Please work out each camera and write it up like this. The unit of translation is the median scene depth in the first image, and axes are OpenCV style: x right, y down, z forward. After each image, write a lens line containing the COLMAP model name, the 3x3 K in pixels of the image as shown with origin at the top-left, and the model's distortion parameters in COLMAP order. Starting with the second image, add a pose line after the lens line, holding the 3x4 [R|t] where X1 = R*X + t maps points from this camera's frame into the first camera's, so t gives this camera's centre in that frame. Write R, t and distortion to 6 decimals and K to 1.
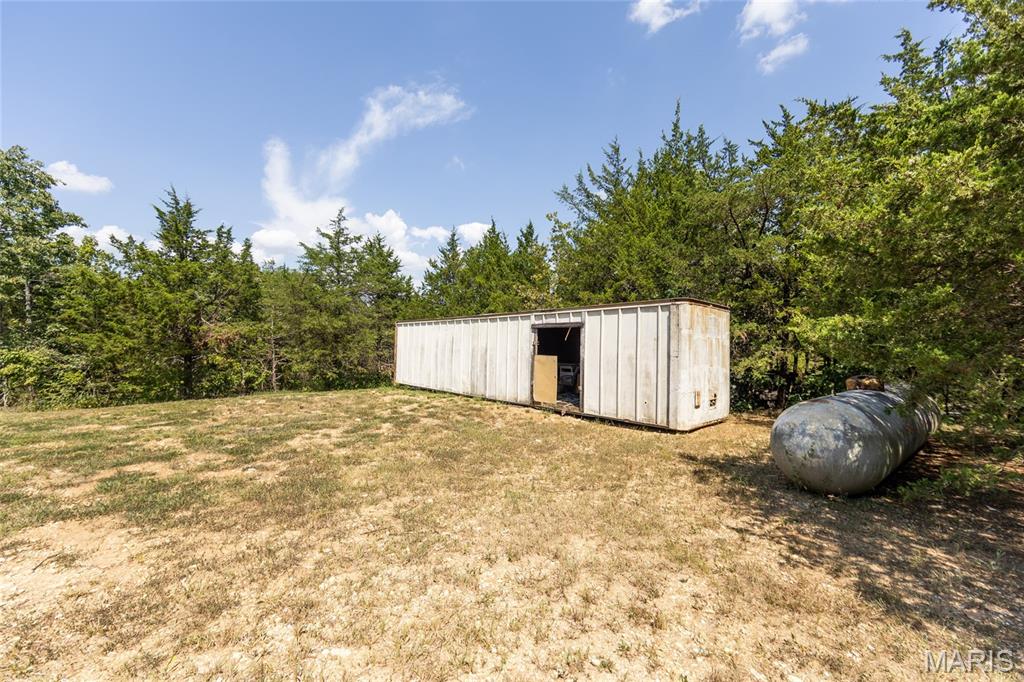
lens RADIAL K [[402.9, 0, 503.0], [0, 402.9, 345.5], [0, 0, 1]] dist [0.004632, -0.001258]
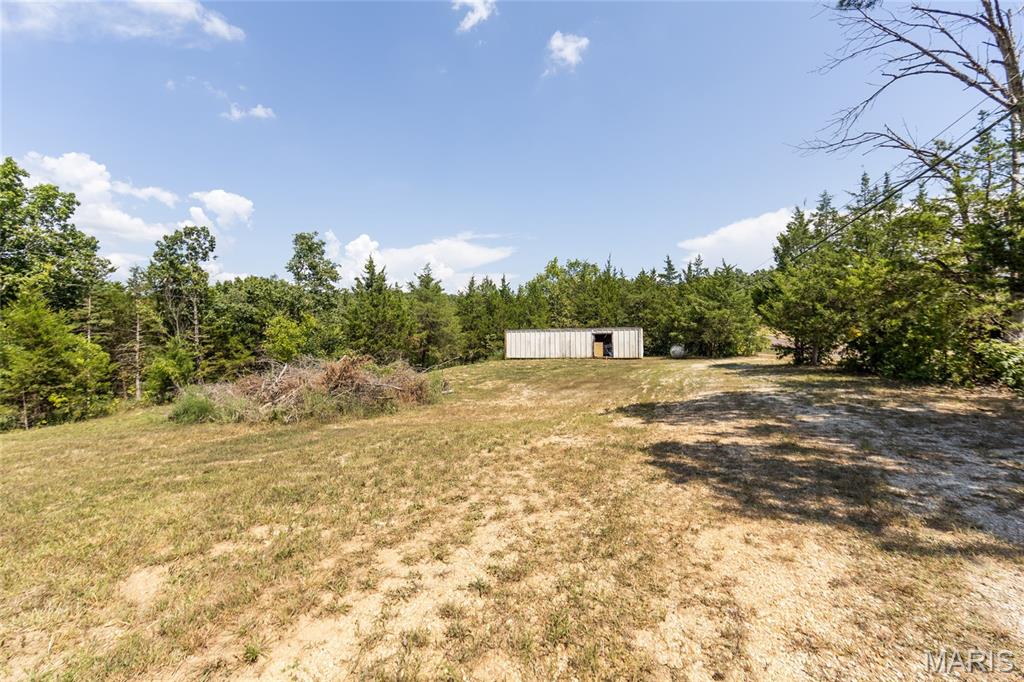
lens RADIAL K [[402.9, 0, 499.8], [0, 402.9, 343.0], [0, 0, 1]] dist [0.004632, -0.001258]
pose [[0.842200, -0.038250, 0.537807, -0.994842], [0.025376, 0.999187, 0.031326, -0.039780], [-0.538568, -0.012735, 0.842486, -0.572705]]
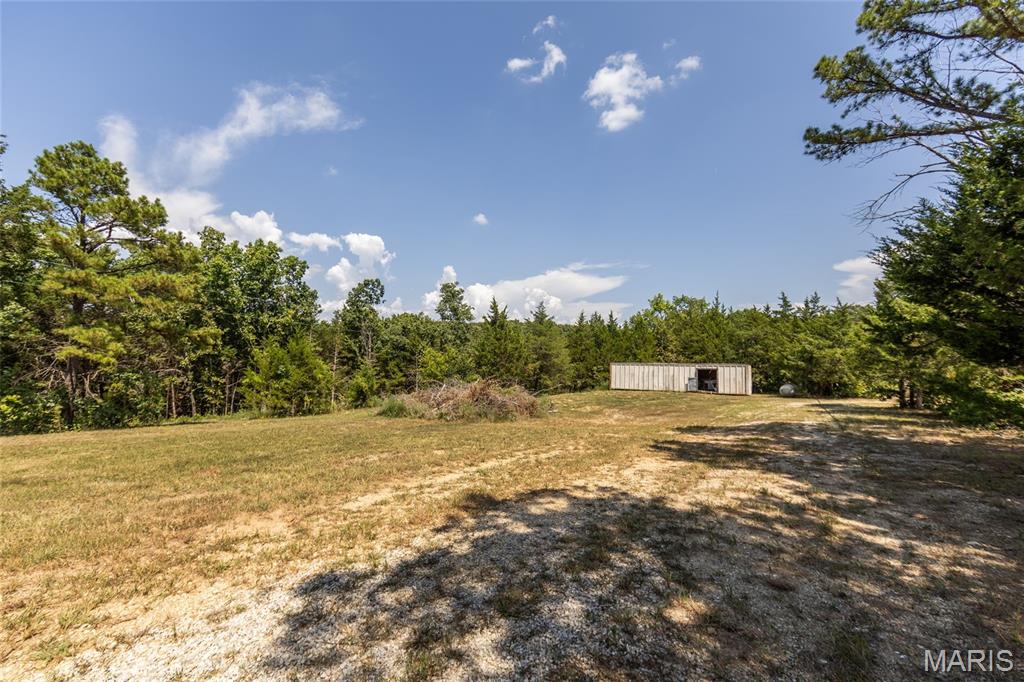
lens RADIAL K [[402.9, 0, 506.4], [0, 402.9, 328.1], [0, 0, 1]] dist [0.004632, -0.001258]
pose [[0.953373, 0.028341, 0.300462, -1.067263], [-0.004485, 0.996801, -0.079793, -0.047543], [-0.301762, 0.074725, 0.950450, -0.756717]]
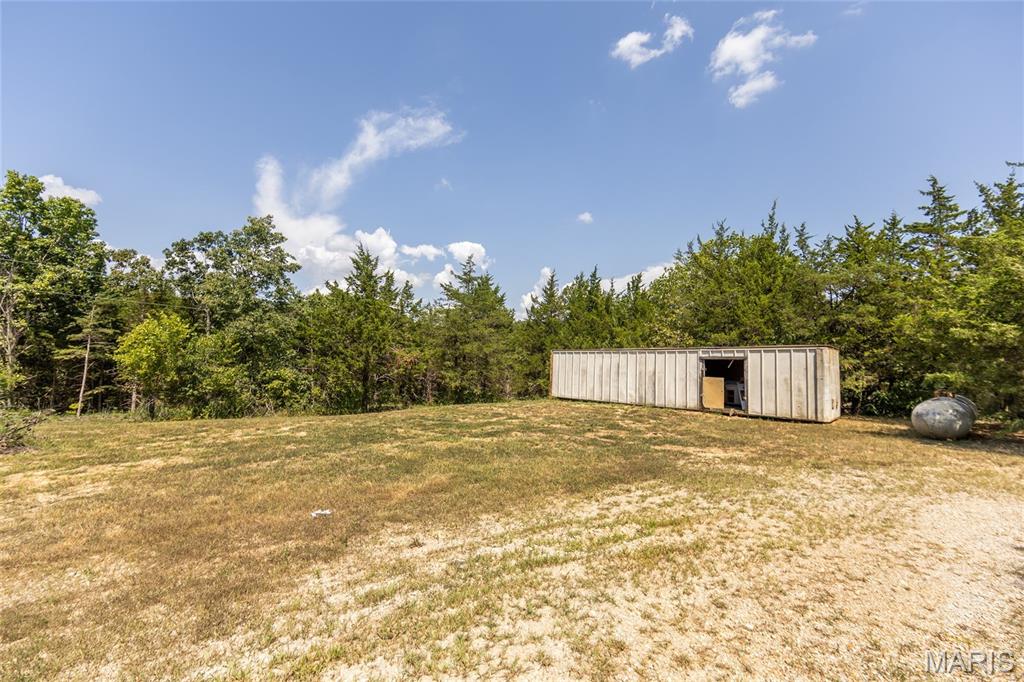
lens RADIAL K [[402.9, 0, 504.5], [0, 402.9, 341.3], [0, 0, 1]] dist [0.004632, -0.001258]
pose [[0.999197, 0.010004, 0.038802, -0.316229], [-0.007885, 0.998488, -0.054393, -0.009372], [-0.039288, 0.054043, 0.997765, -0.216634]]
